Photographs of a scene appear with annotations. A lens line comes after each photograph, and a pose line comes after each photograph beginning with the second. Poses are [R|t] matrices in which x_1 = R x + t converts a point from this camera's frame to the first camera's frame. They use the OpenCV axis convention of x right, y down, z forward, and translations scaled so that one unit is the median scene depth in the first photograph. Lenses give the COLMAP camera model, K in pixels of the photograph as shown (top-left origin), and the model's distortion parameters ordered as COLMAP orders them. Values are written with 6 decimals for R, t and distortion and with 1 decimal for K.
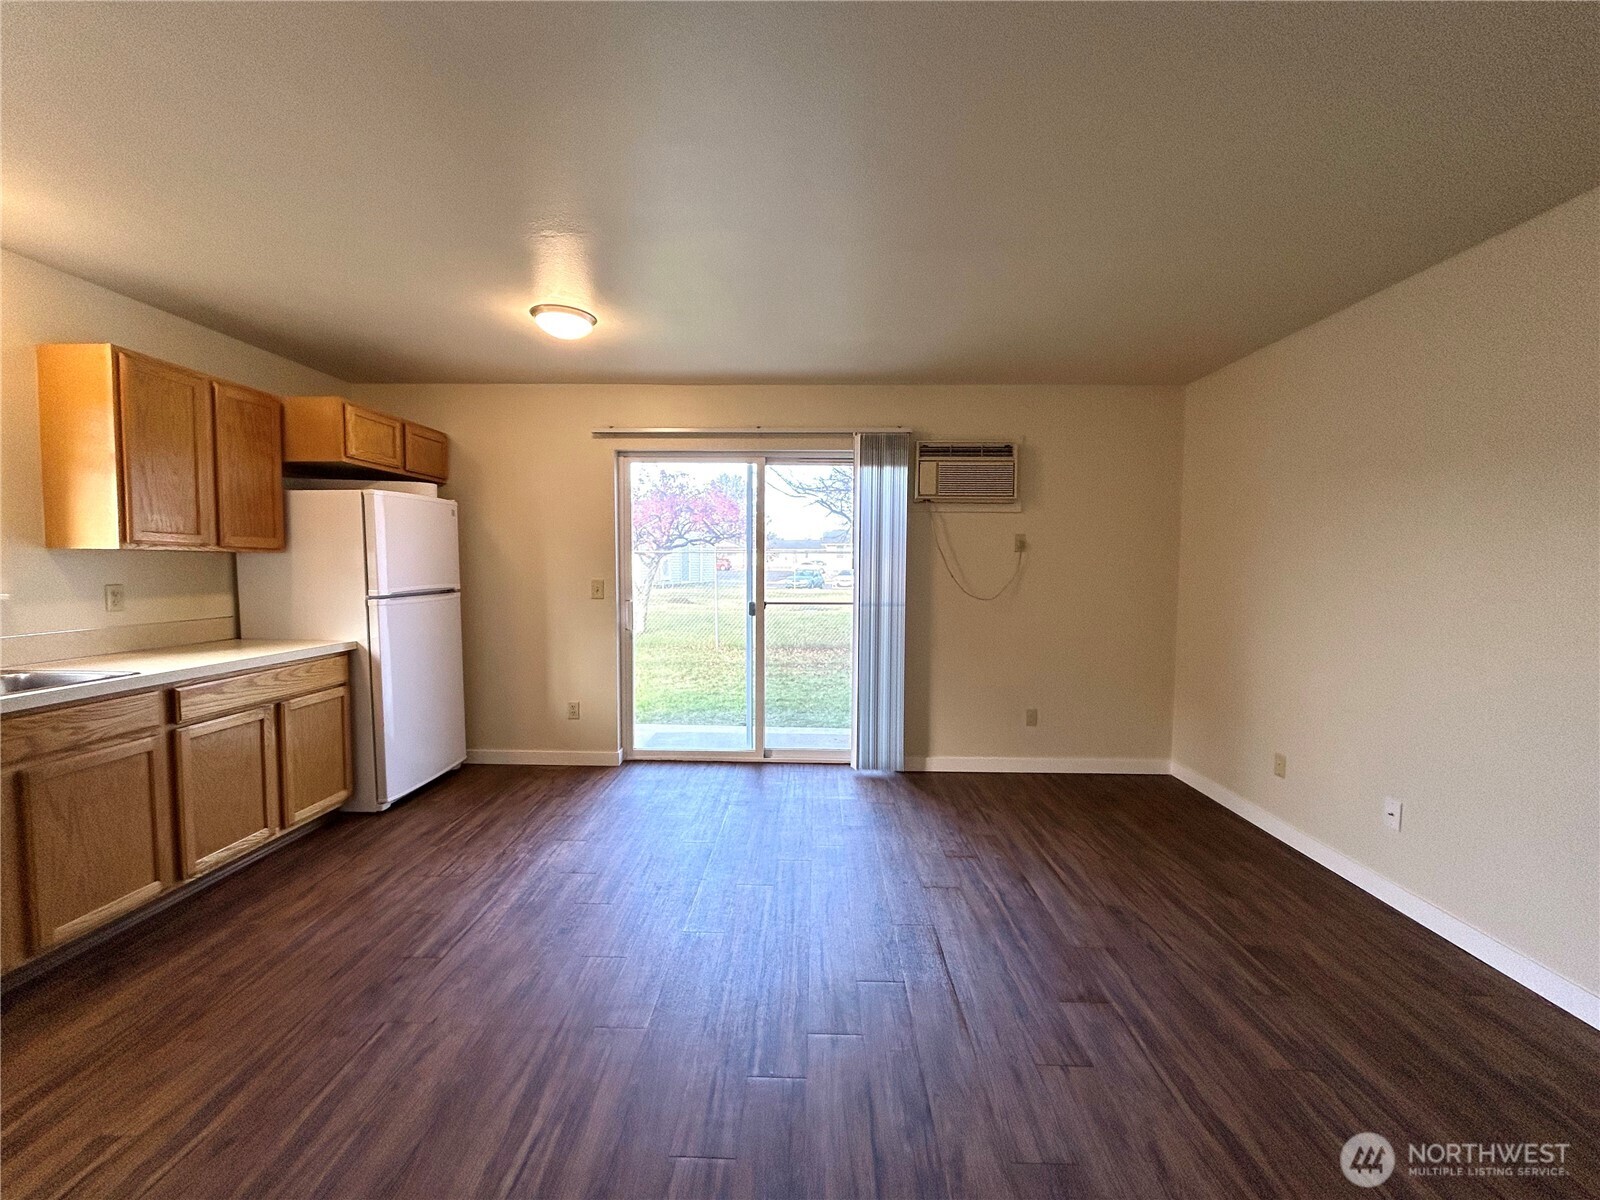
lens RADIAL K [[642.9, 0, 801.9], [0, 642.9, 600.1], [0, 0, 1]] dist [-0.001100, 0.000853]
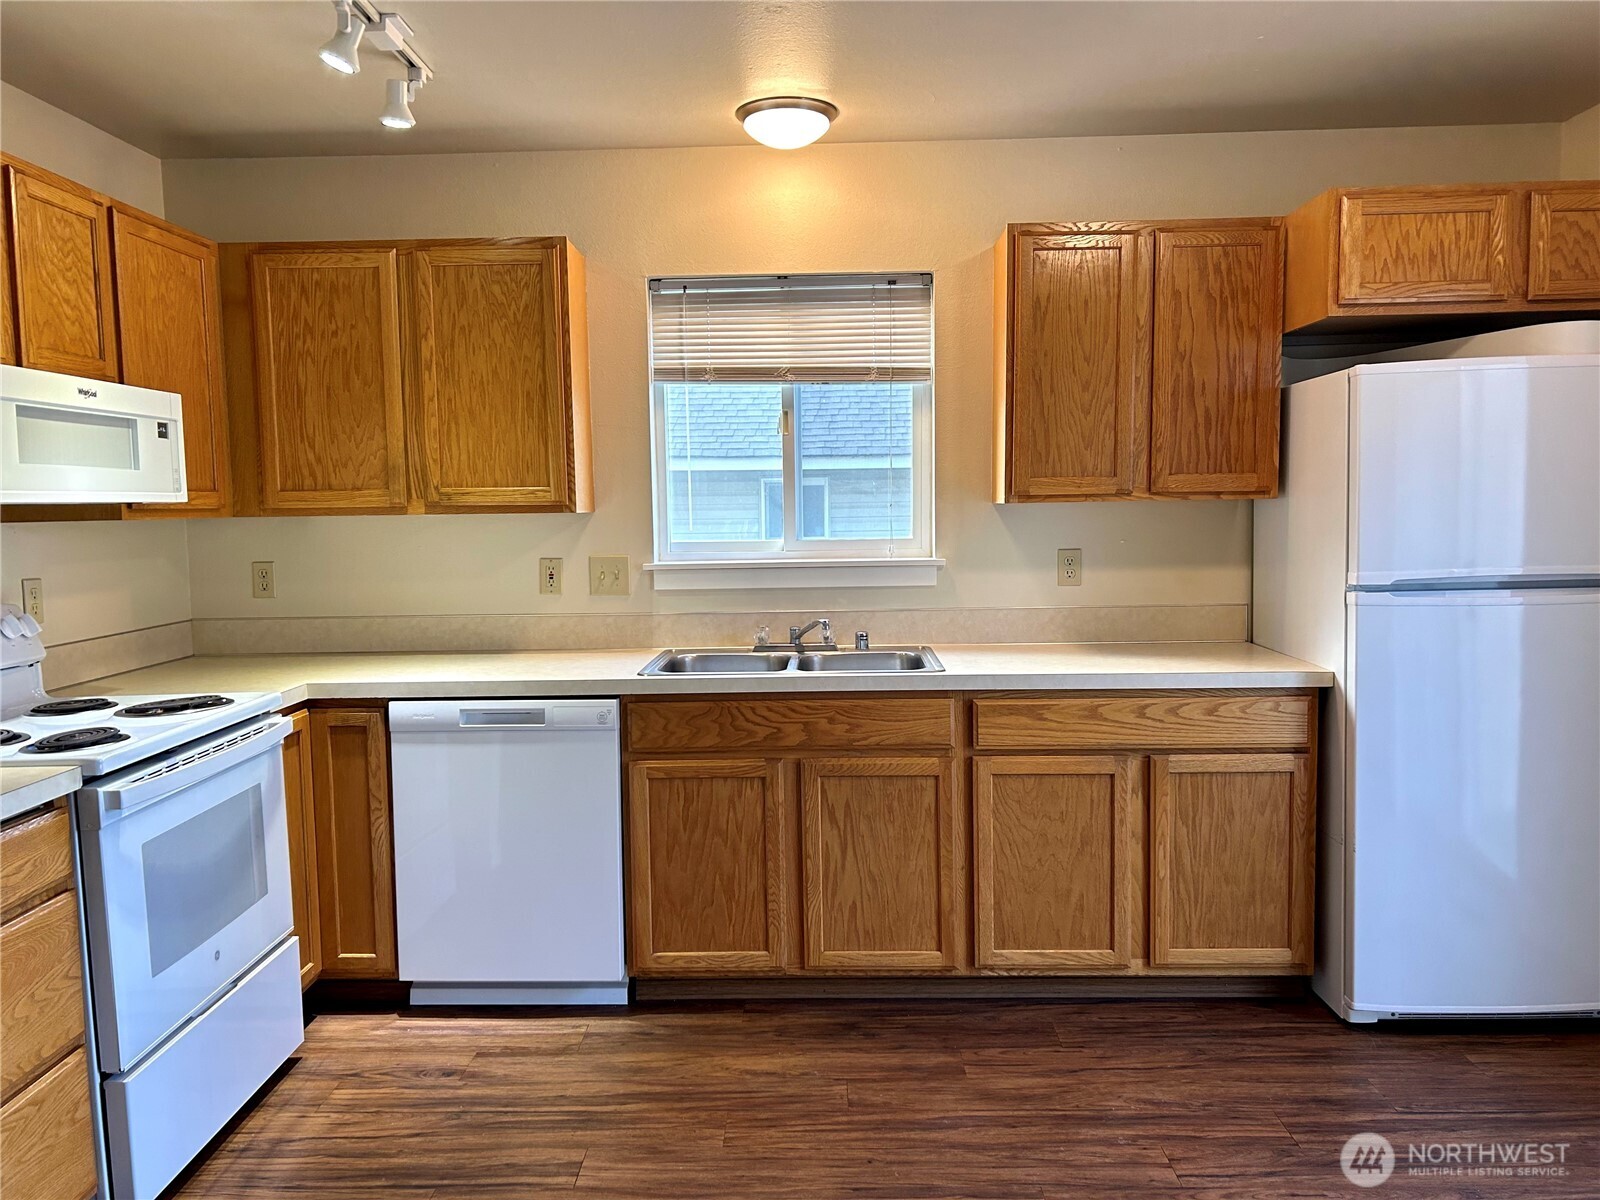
lens RADIAL K [[1205.4, 0, 788.8], [0, 1205.4, 602.8], [0, 0, 1]] dist [0.073449, -0.082642]
pose [[-0.000544, 0.075740, -0.997127, 0.256643], [-0.040120, 0.996323, 0.075700, -0.045187], [0.999195, 0.040046, 0.002496, 0.561938]]
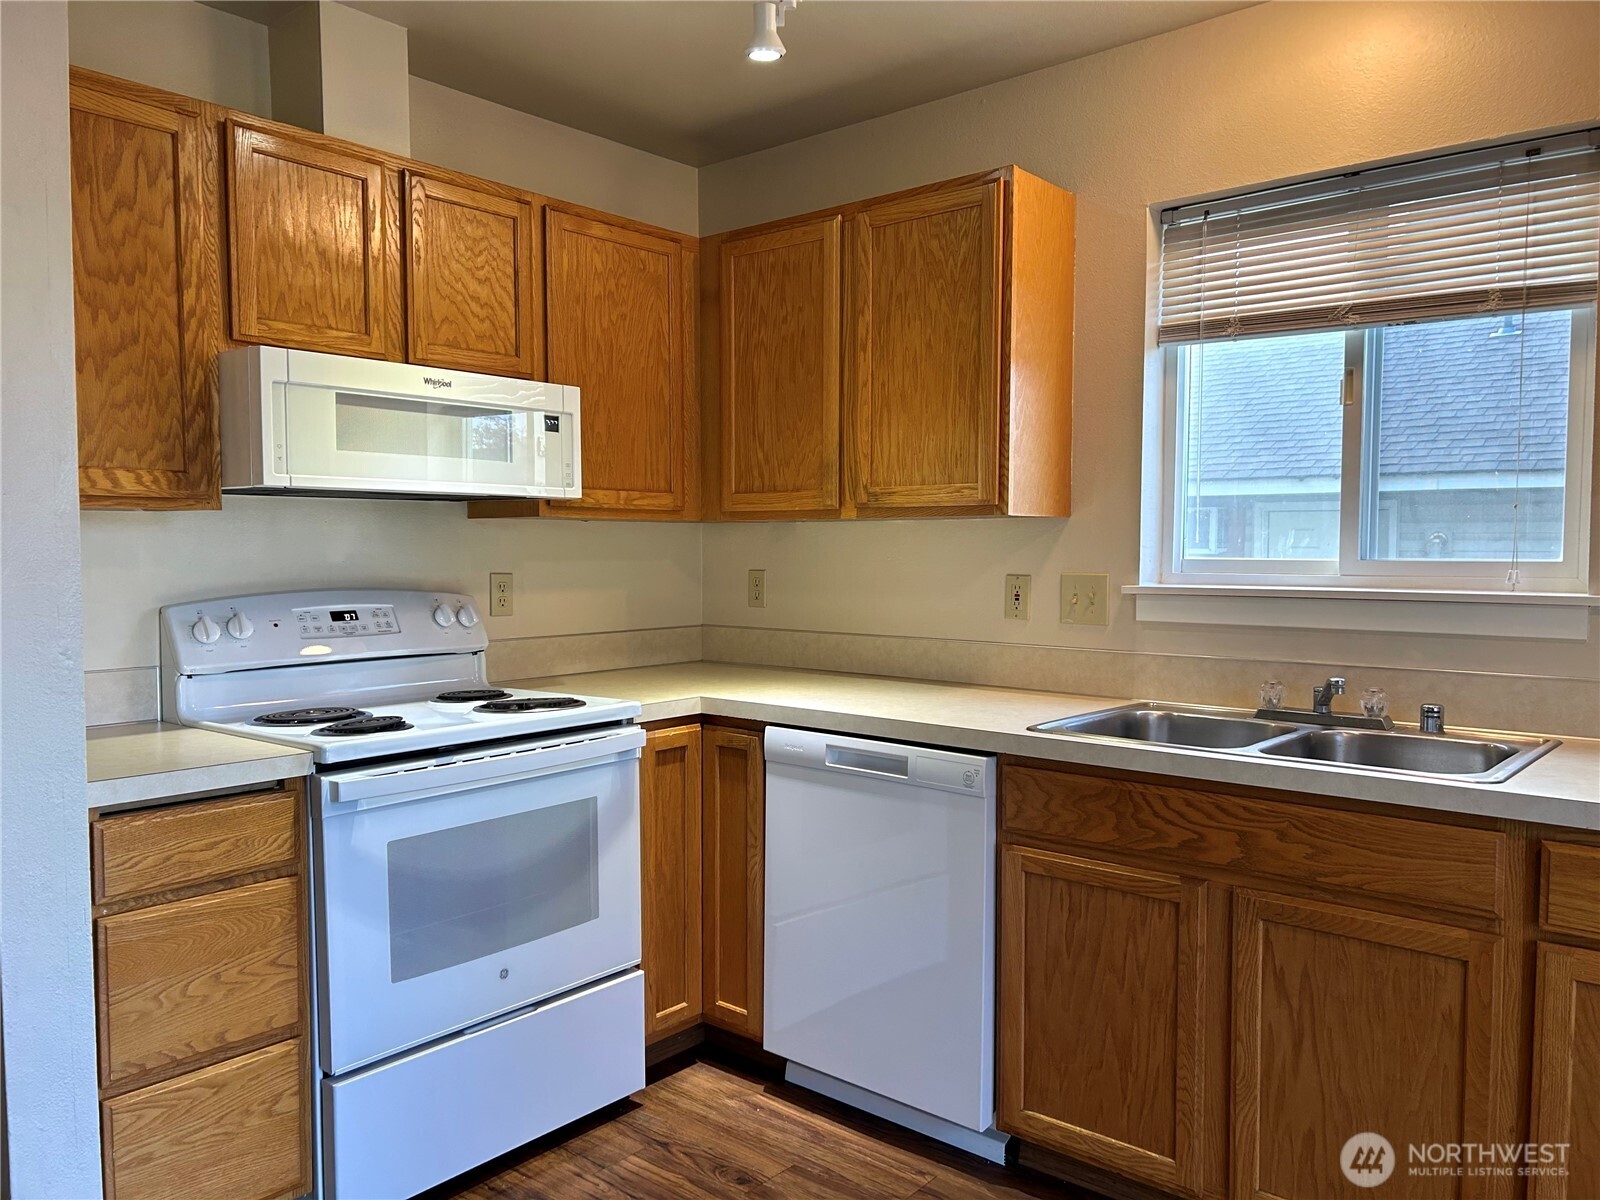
lens RADIAL K [[1204.5, 0, 799.9], [0, 1204.5, 612.0], [0, 0, 1]] dist [0.063950, -0.076221]
pose [[-0.626036, 0.035038, -0.779007, -0.065587], [-0.050267, 0.995099, 0.085153, -0.033545], [0.778173, 0.092467, -0.621206, 0.785471]]
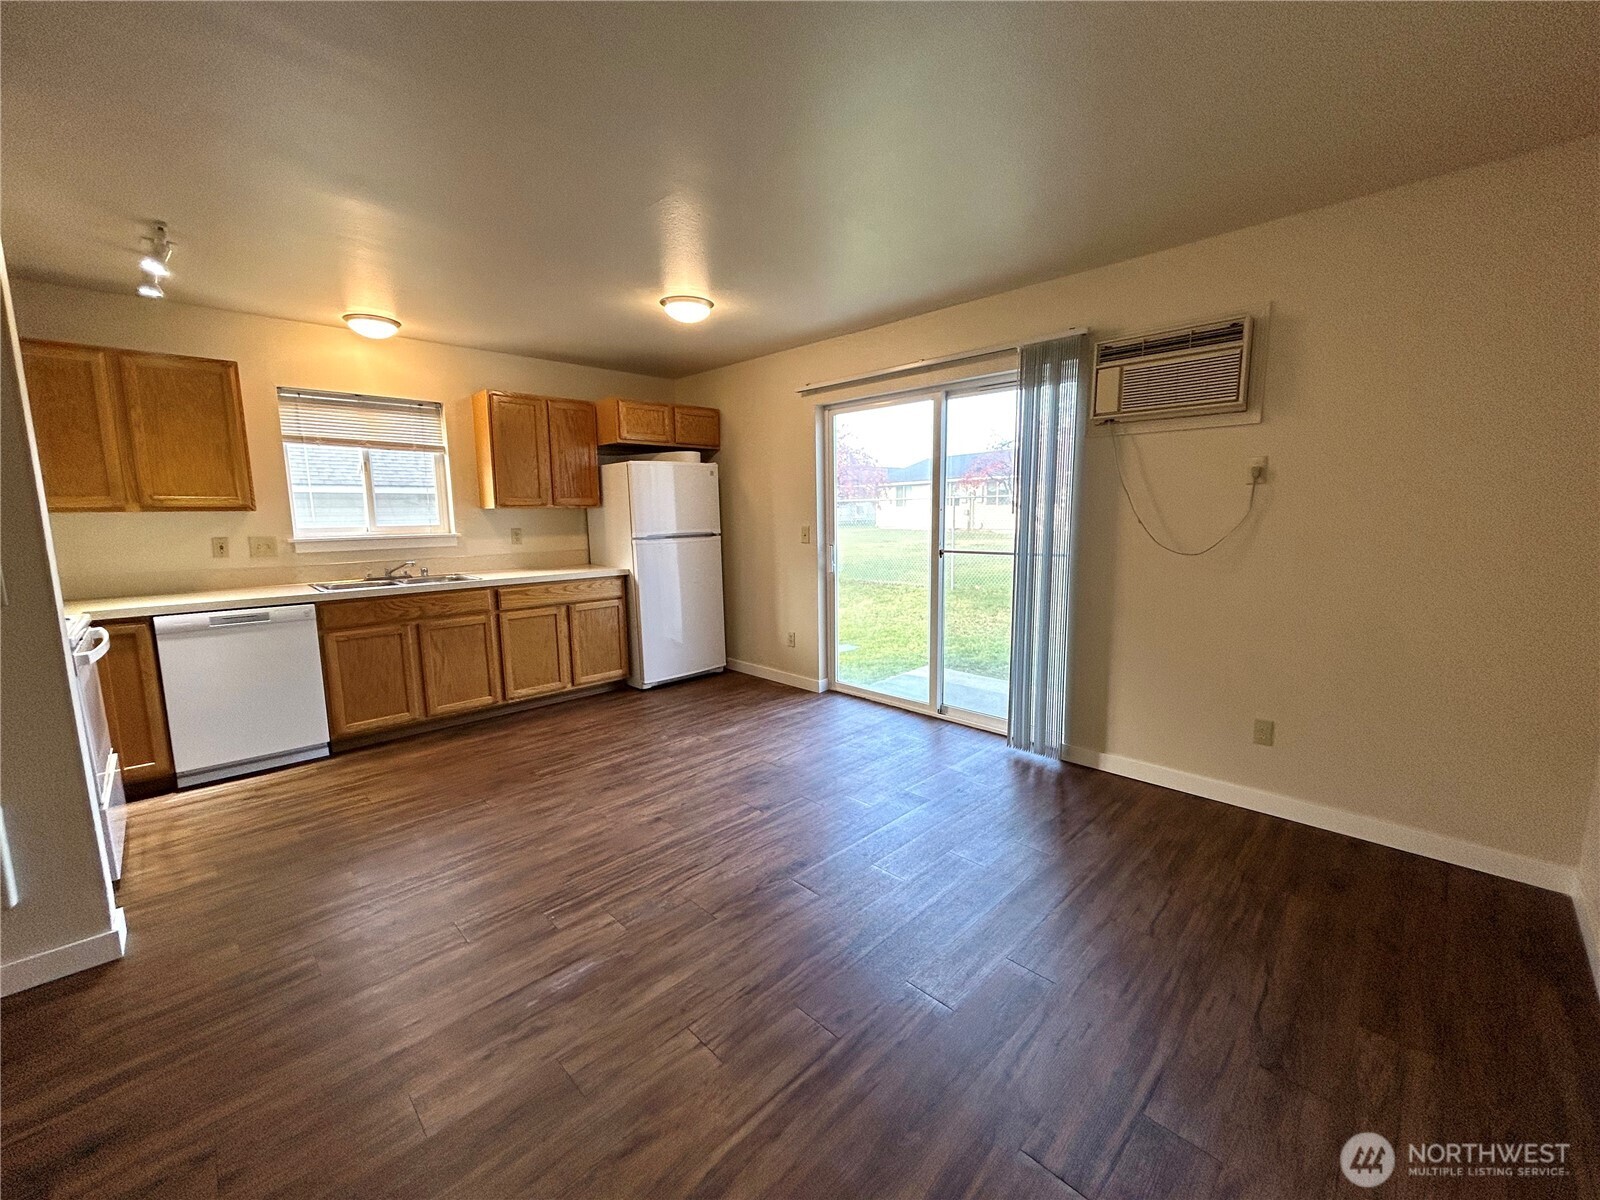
lens RADIAL K [[642.9, 0, 801.9], [0, 642.9, 600.1], [0, 0, 1]] dist [-0.001100, 0.000853]
pose [[0.718751, 0.080564, -0.690584, 0.574704], [-0.021897, 0.995394, 0.093333, -0.009264], [0.694923, -0.051961, 0.717205, 0.234232]]
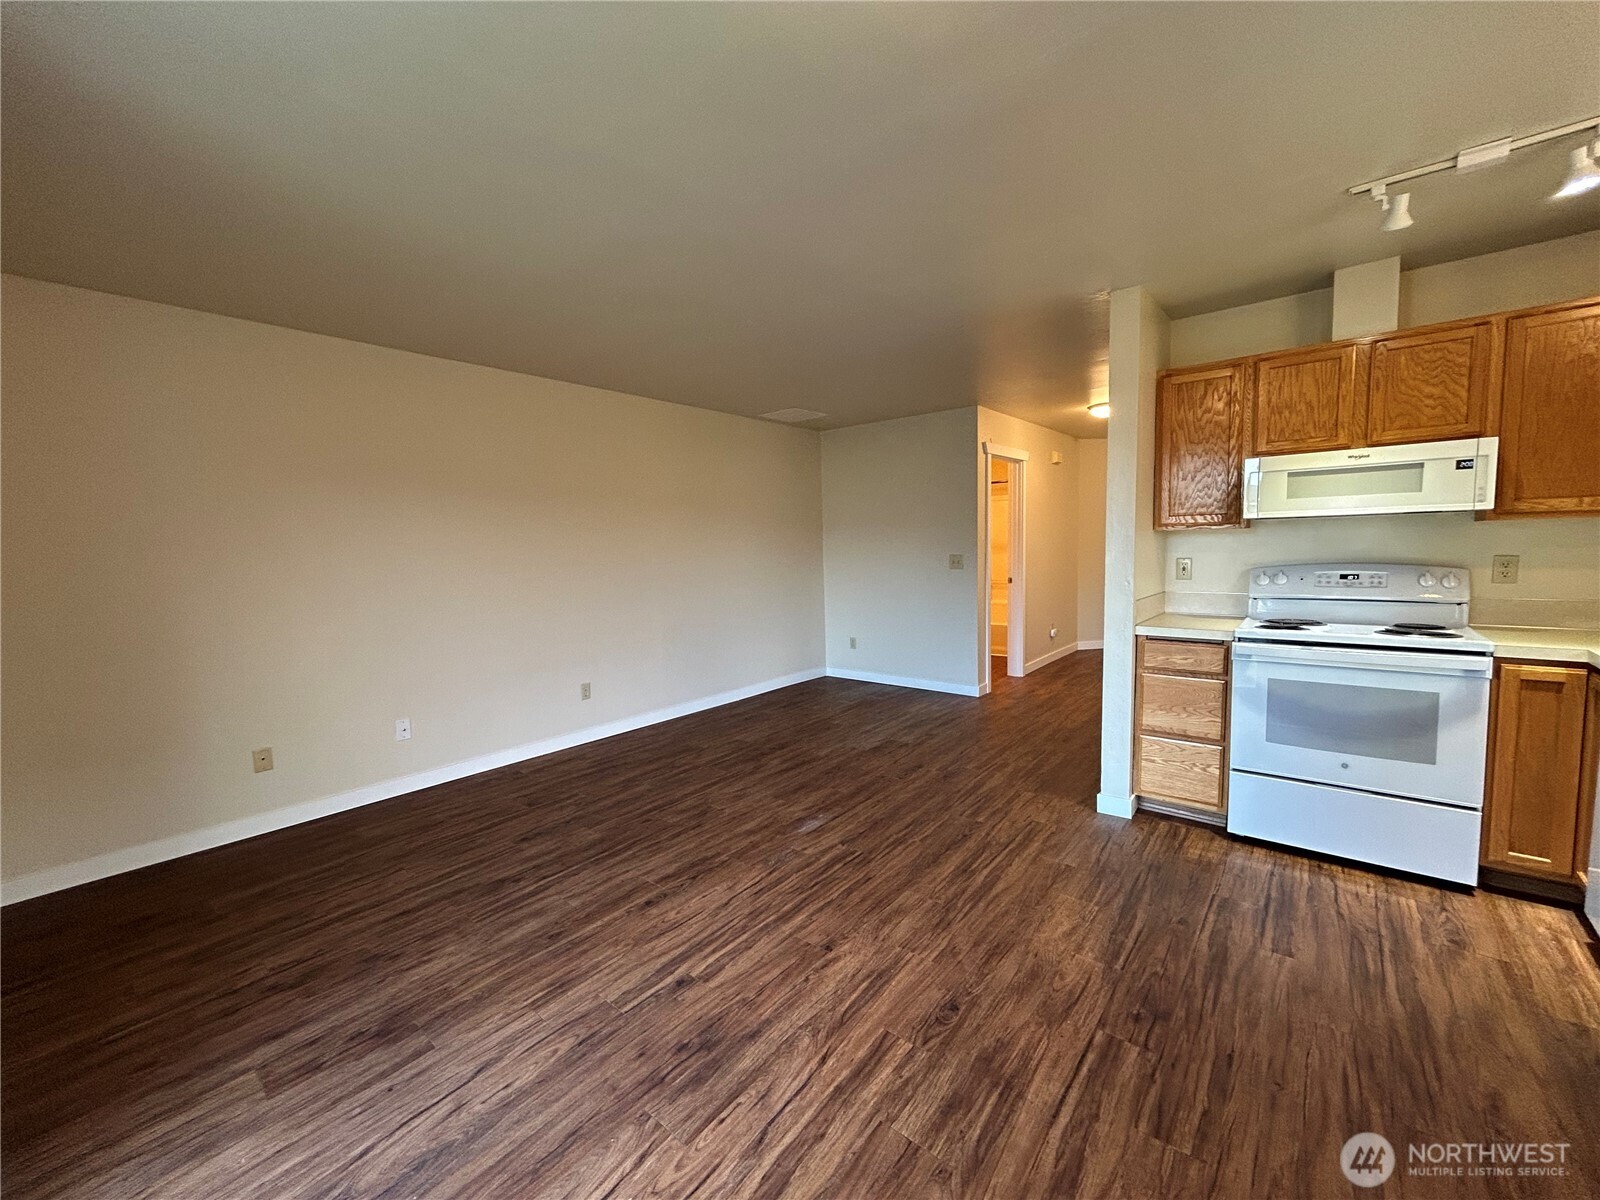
lens RADIAL K [[642.9, 0, 801.9], [0, 642.9, 600.1], [0, 0, 1]] dist [-0.001100, 0.000853]
pose [[-0.785539, -0.041811, 0.617399, -0.485105], [0.055297, 0.988980, 0.137332, -0.073294], [-0.616337, 0.142020, -0.774570, 1.158902]]
